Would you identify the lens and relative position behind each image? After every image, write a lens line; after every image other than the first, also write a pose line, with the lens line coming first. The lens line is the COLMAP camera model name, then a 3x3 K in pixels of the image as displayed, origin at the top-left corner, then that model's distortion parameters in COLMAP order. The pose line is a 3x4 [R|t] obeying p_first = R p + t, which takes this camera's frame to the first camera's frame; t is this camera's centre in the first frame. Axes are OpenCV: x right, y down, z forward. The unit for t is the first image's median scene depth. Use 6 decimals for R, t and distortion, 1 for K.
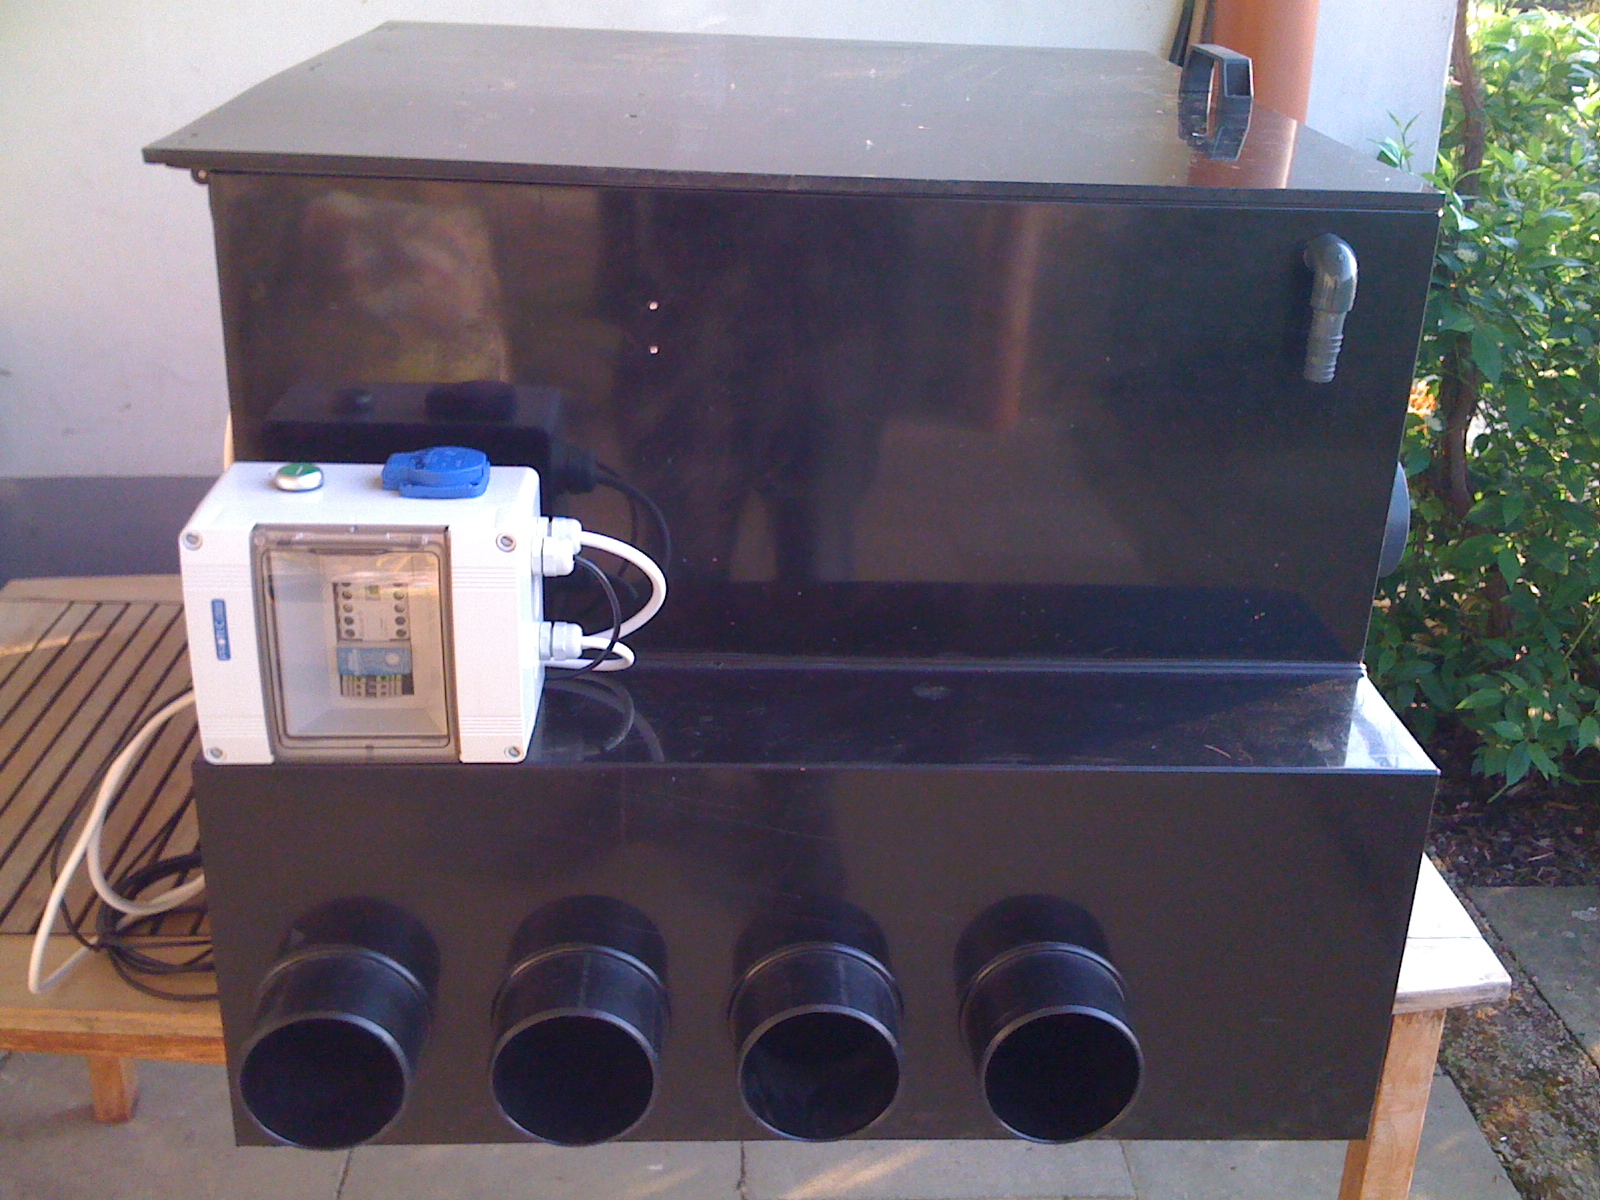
lens RADIAL K [[1759.4, 0, 803.2], [0, 1759.4, 605.0], [0, 0, 1]] dist [0.002848, 0.000000]
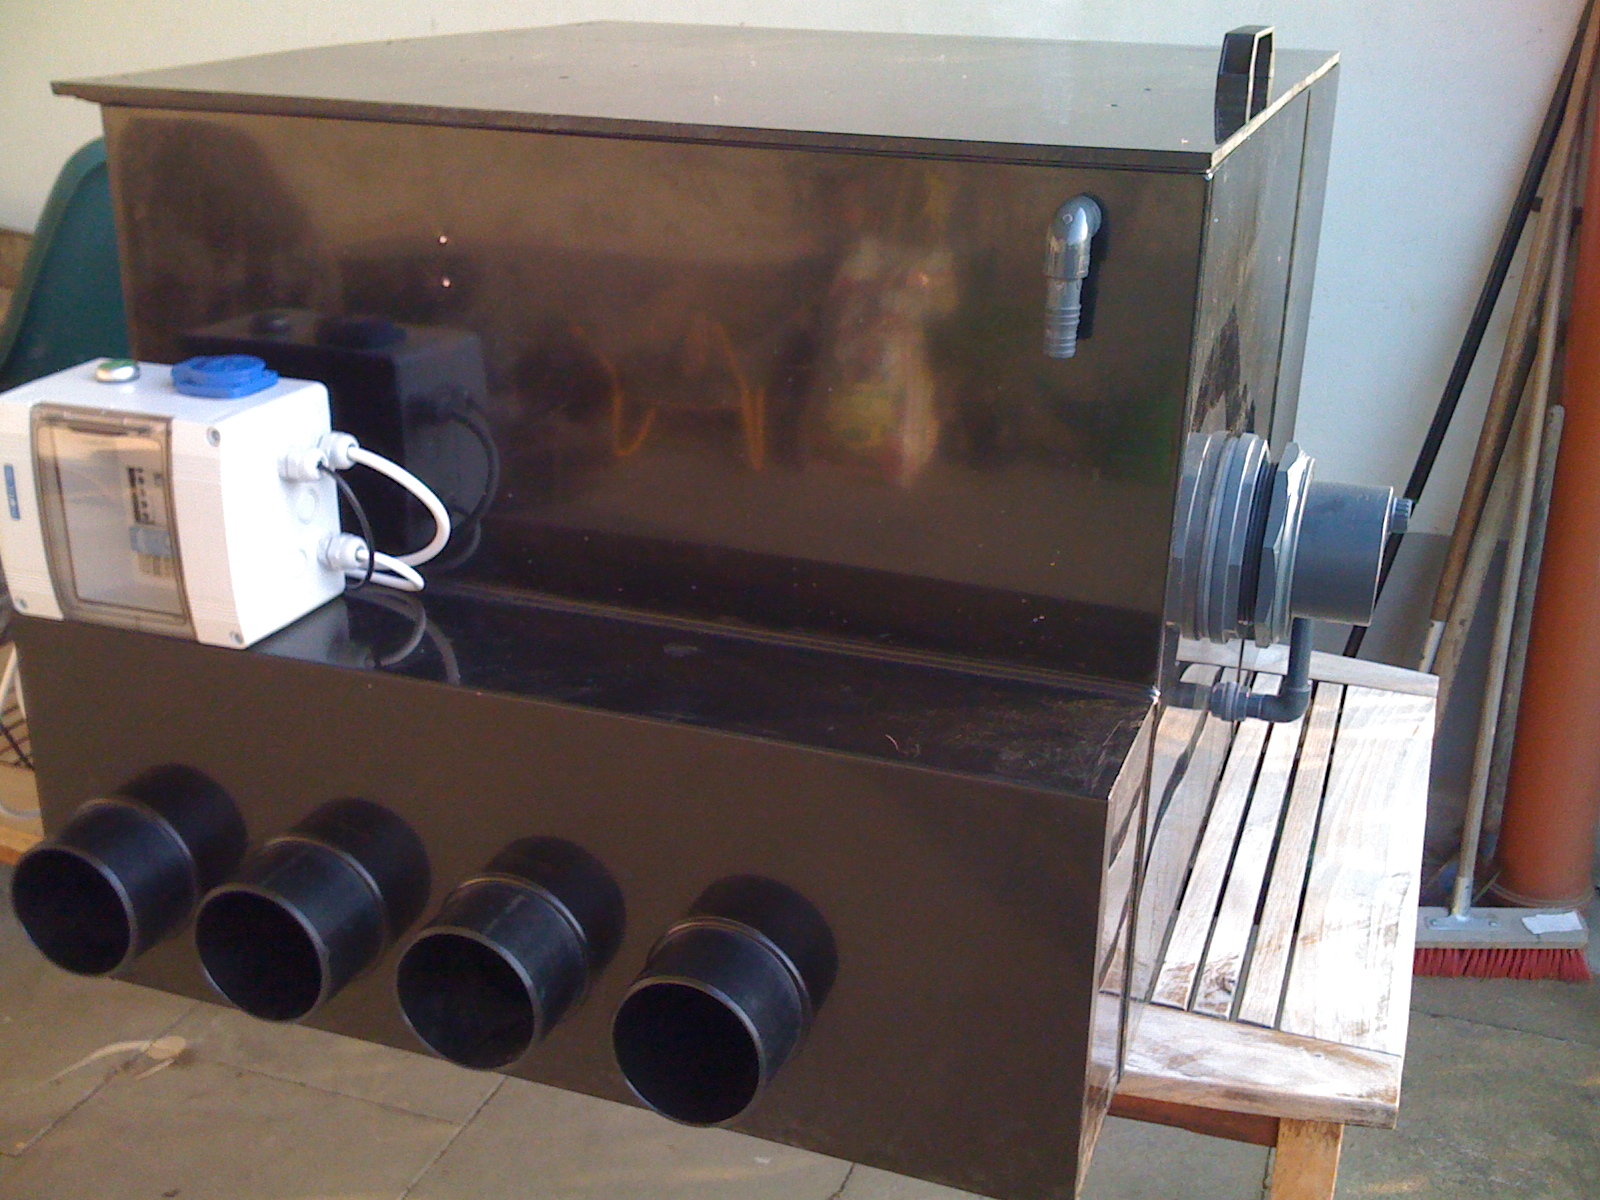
lens RADIAL K [[1759.4, 0, 801.9], [0, 1759.4, 595.9], [0, 0, 1]] dist [0.002848, 0.000000]
pose [[0.920494, 0.118819, -0.372253, 0.534176], [-0.133871, 0.990889, -0.014749, 0.026872], [0.367109, 0.063410, 0.928014, 0.120823]]
